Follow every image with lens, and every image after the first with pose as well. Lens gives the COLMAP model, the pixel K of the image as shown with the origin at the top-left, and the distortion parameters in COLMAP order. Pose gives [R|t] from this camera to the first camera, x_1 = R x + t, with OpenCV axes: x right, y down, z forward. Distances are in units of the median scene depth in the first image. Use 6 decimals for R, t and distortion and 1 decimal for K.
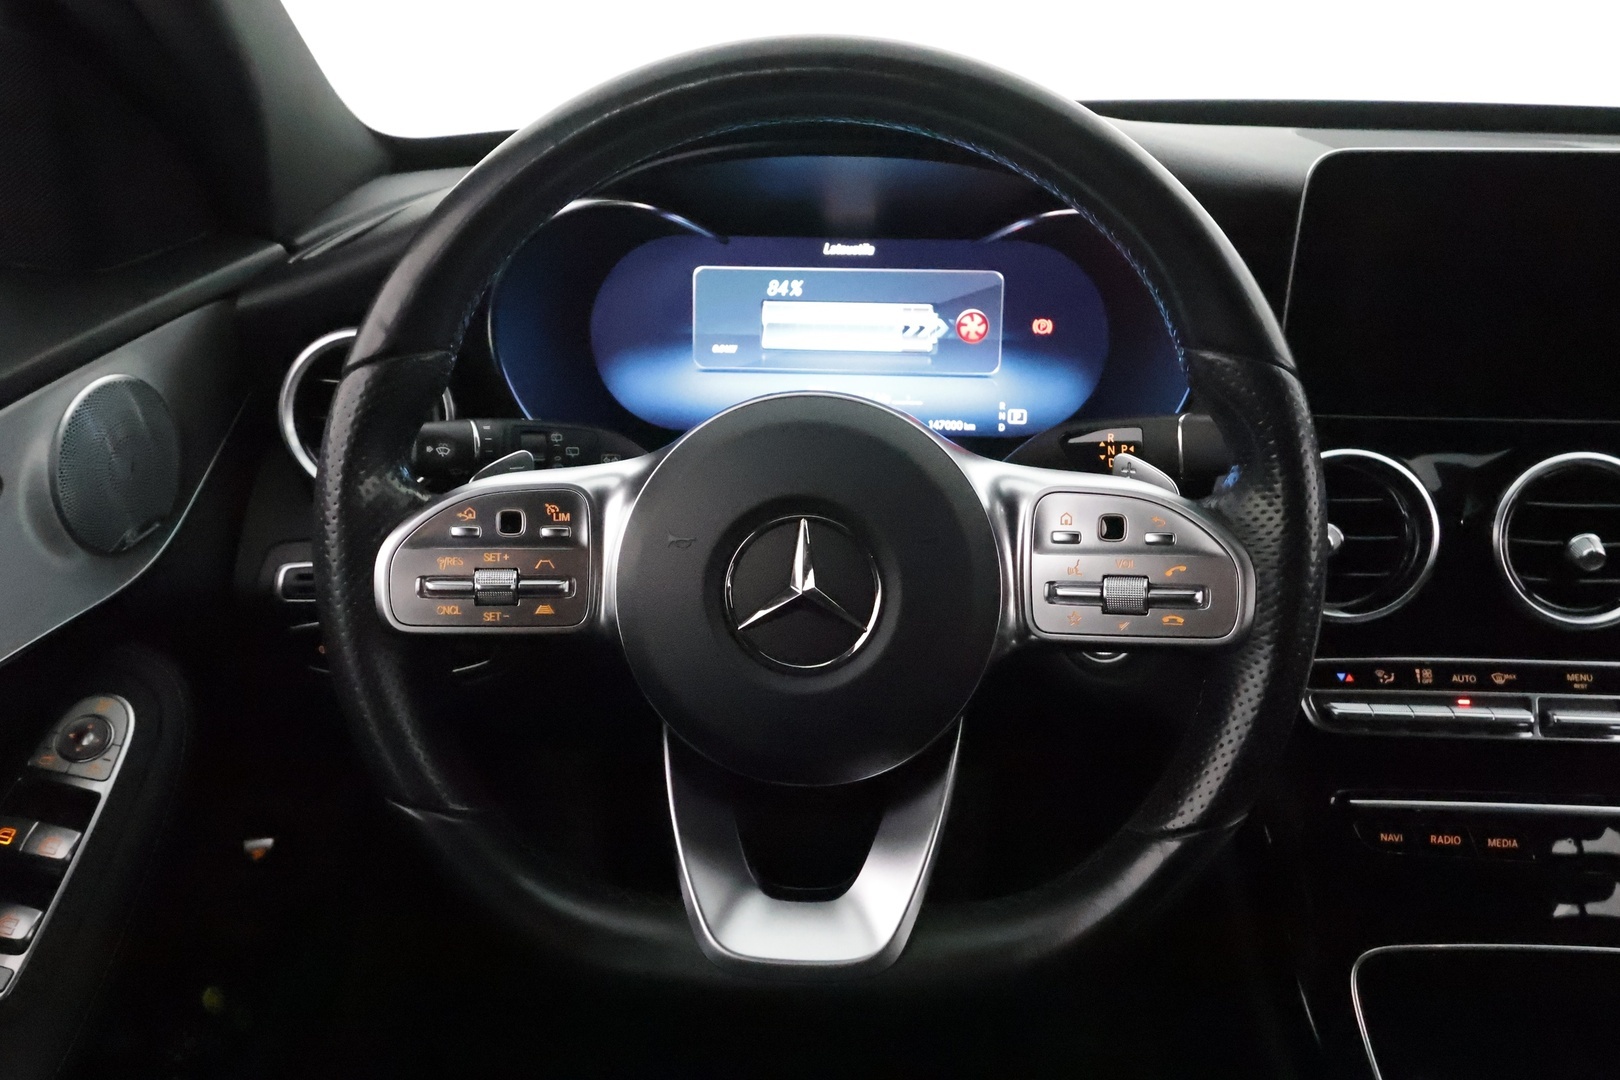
lens RADIAL K [[1256.2, 0, 811.4], [0, 1256.2, 539.0], [0, 0, 1]] dist [-0.012187, 0.020794]
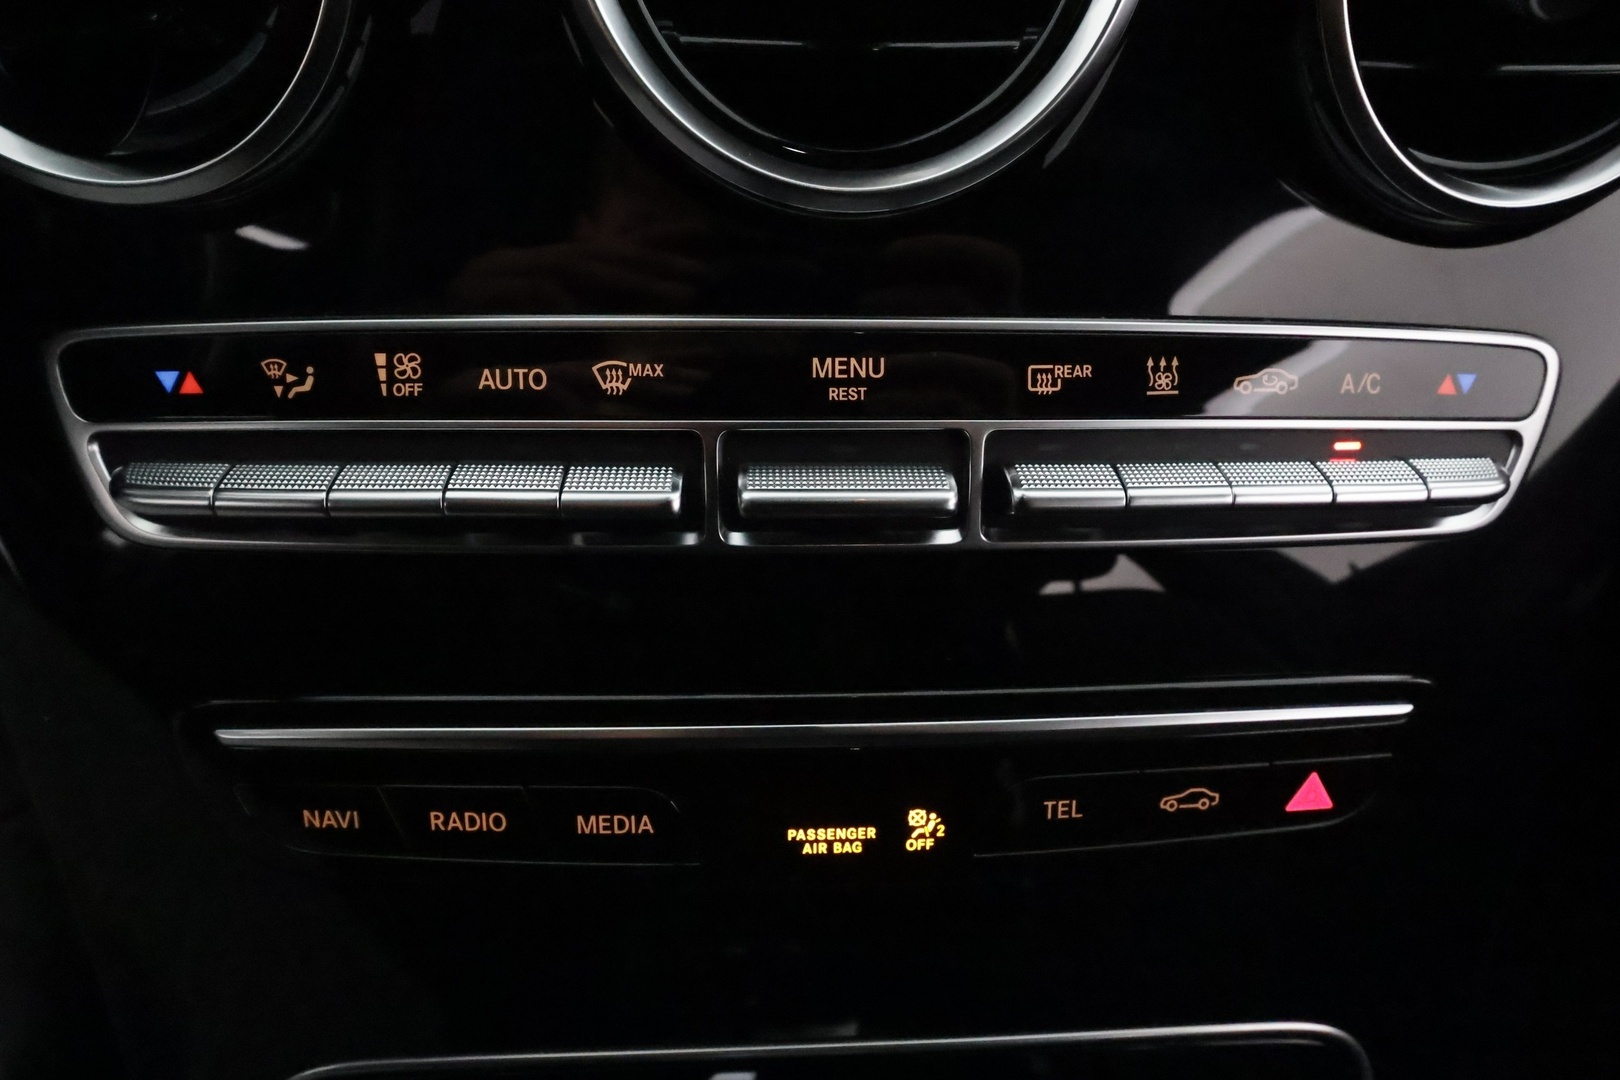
lens RADIAL K [[862.1, 0, 823.8], [0, 862.1, 545.4], [0, 0, 1]] dist [-0.000546, -0.000765]
pose [[0.994717, -0.043948, 0.092771, 0.589712], [0.011241, 0.944919, 0.327112, 0.080530], [-0.102037, -0.324341, 0.940421, 0.775503]]
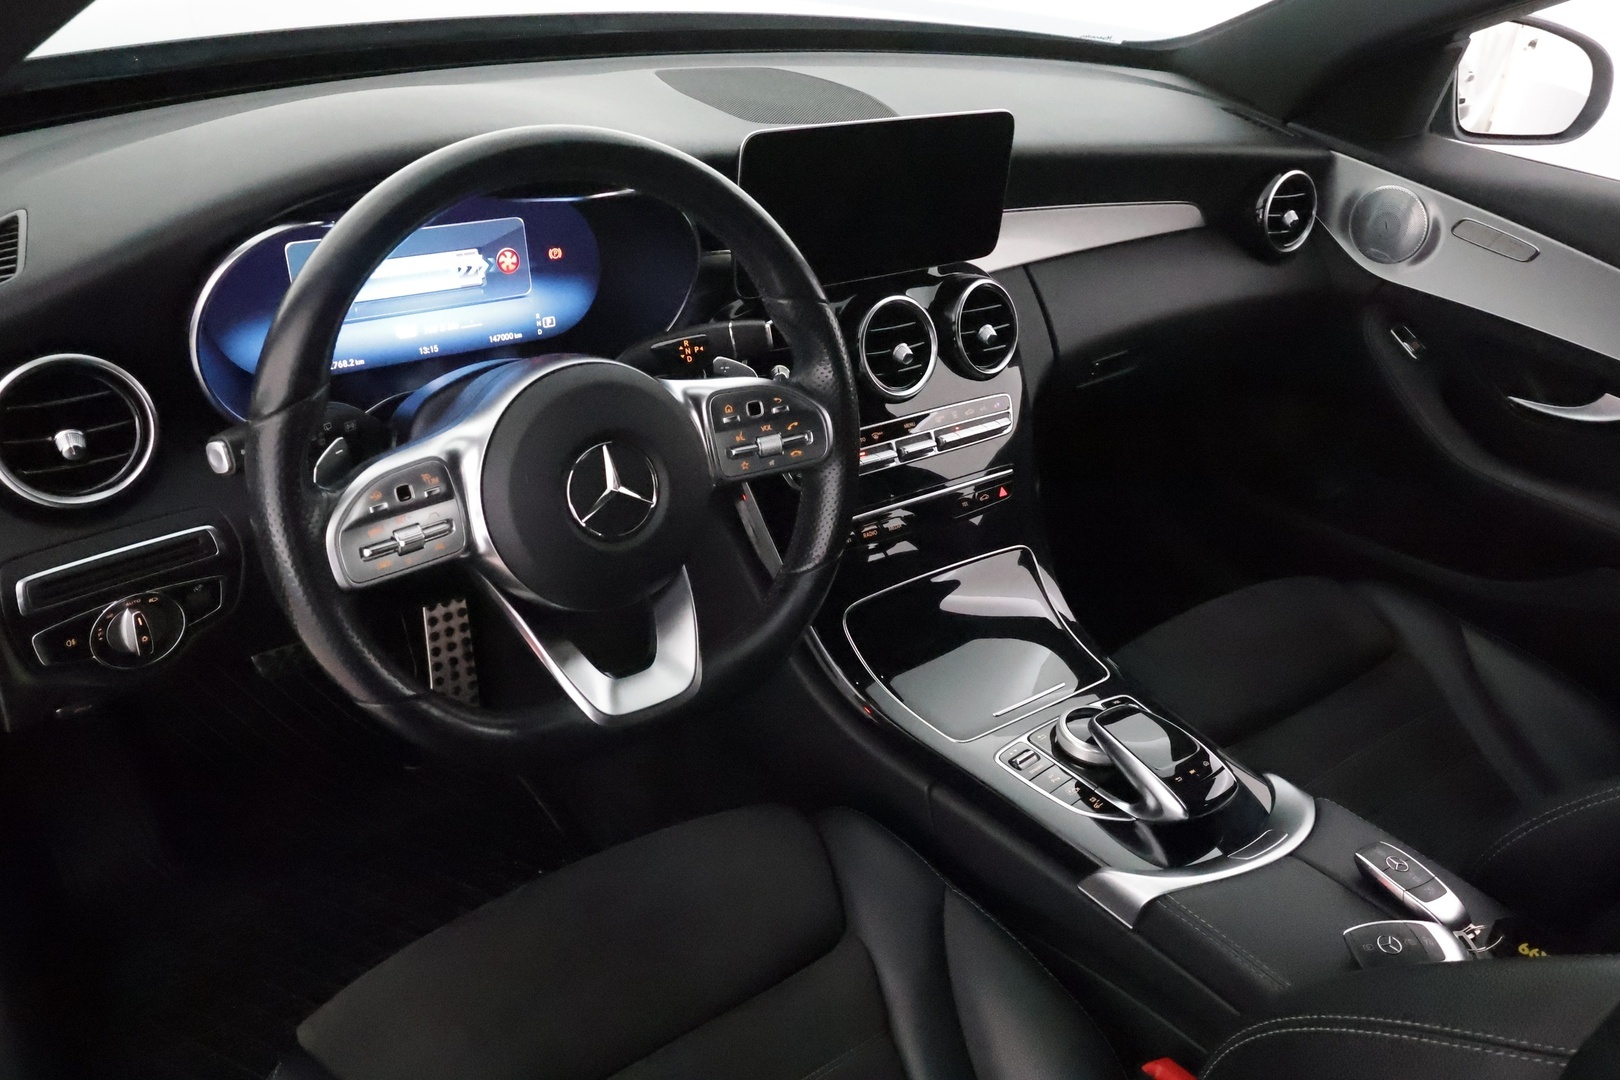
lens RADIAL K [[1282.6, 0, 819.4], [0, 1282.6, 531.7], [0, 0, 1]] dist [-0.000939, 0.001509]
pose [[0.760493, -0.268721, 0.591135, -0.596429], [0.162081, 0.960093, 0.227926, -0.179300], [-0.628793, -0.077524, 0.773699, -0.331238]]
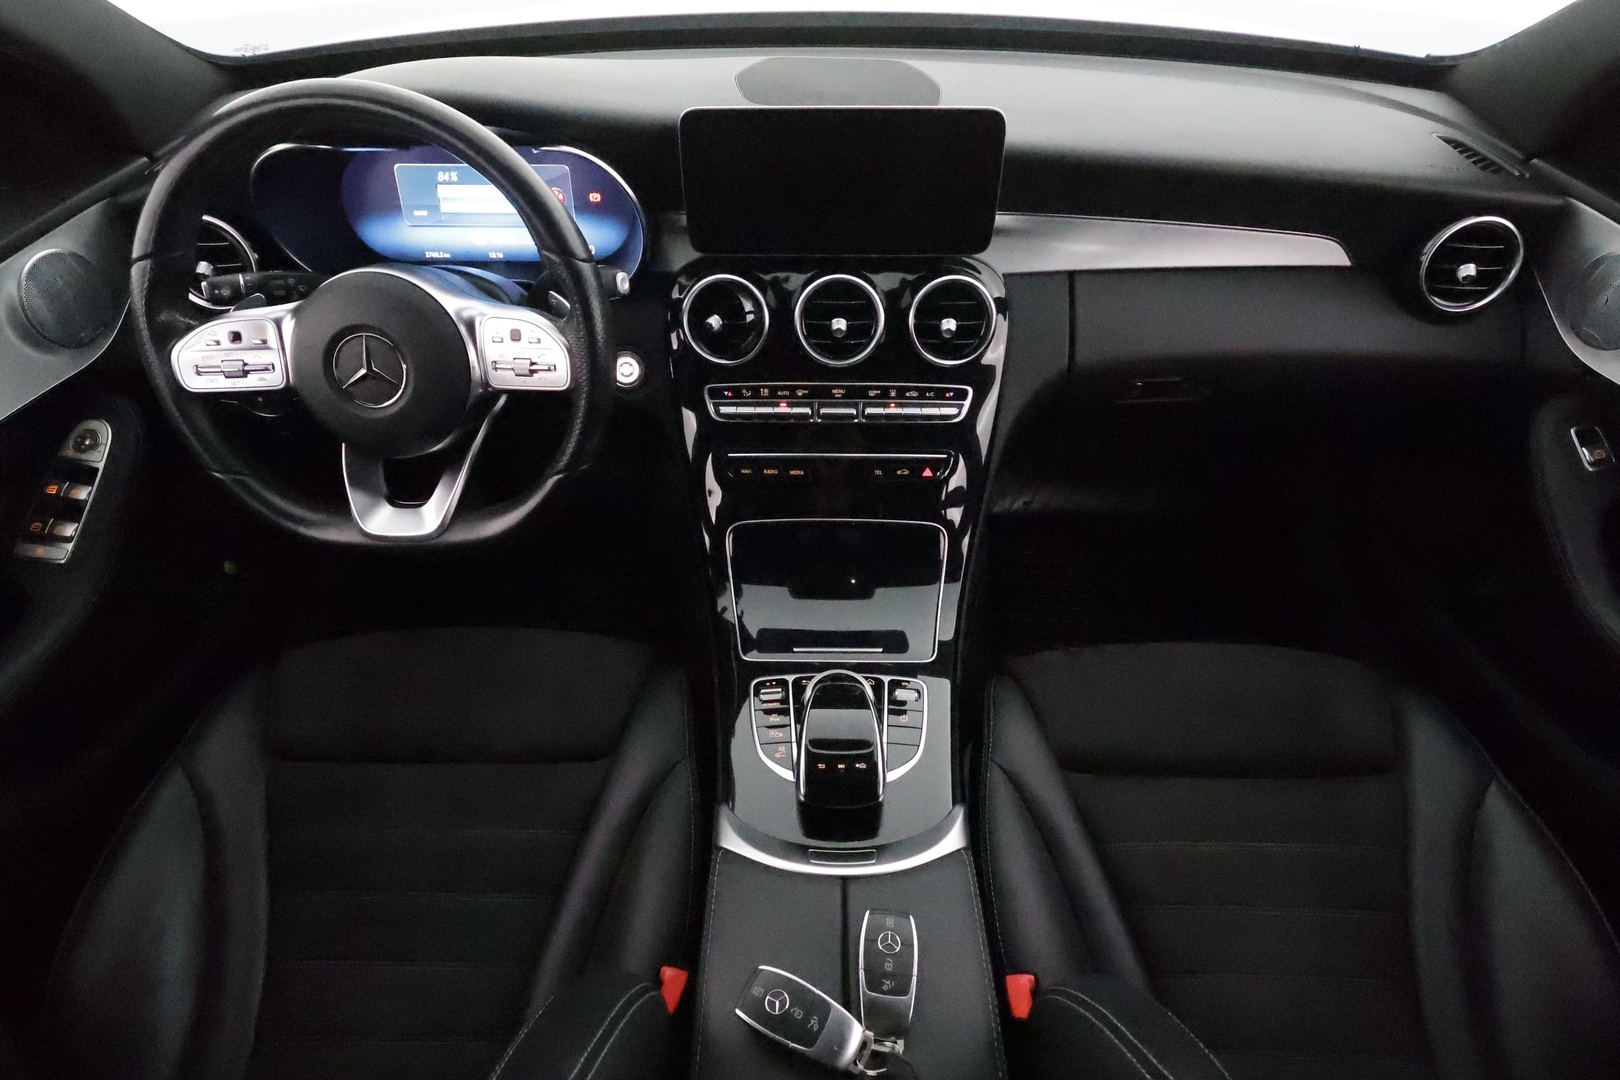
lens RADIAL K [[862.1, 0, 818.6], [0, 862.1, 541.6], [0, 0, 1]] dist [-0.000546, -0.000765]
pose [[0.999143, -0.029786, 0.028739, 0.539878], [0.019508, 0.951272, 0.307736, -0.088198], [-0.036504, -0.306911, 0.951038, -0.398518]]
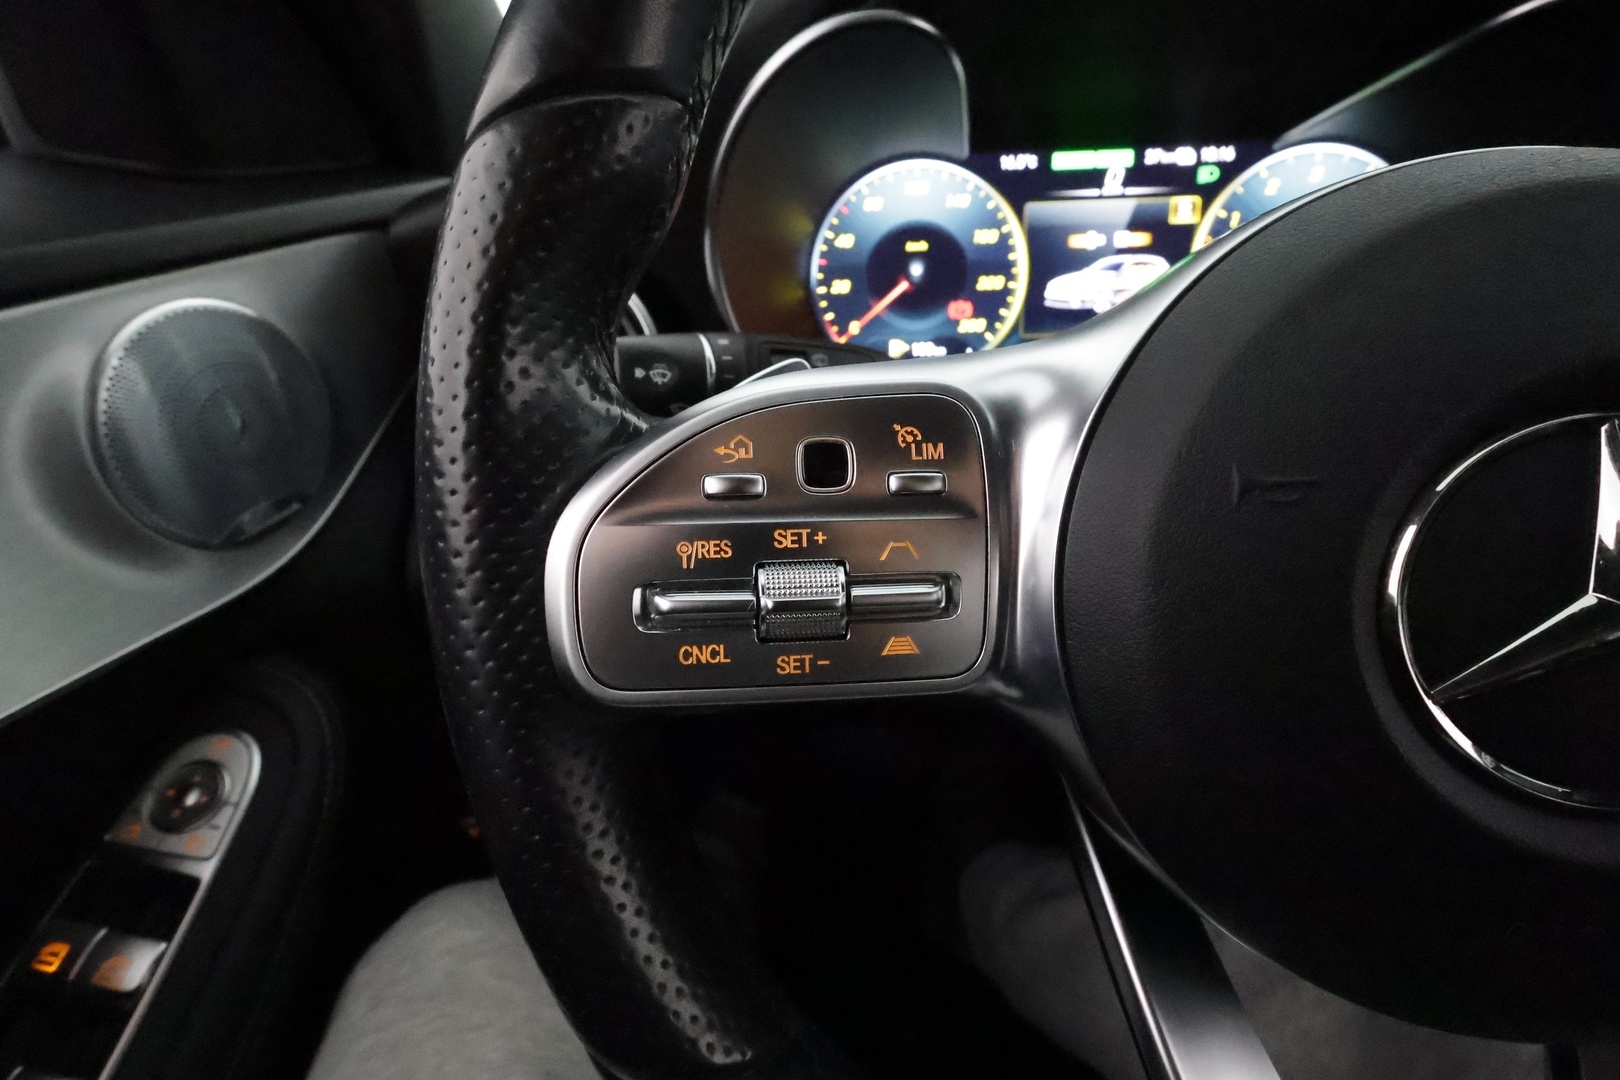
lens RADIAL K [[759.0, 0, 808.2], [0, 759.0, 533.1], [0, 0, 1]] dist [-0.003843, -0.001687]
pose [[0.998278, -0.023729, -0.053651, -0.184078], [0.024453, 0.999618, 0.012872, 0.007140], [0.053325, -0.014162, 0.998477, 0.567443]]
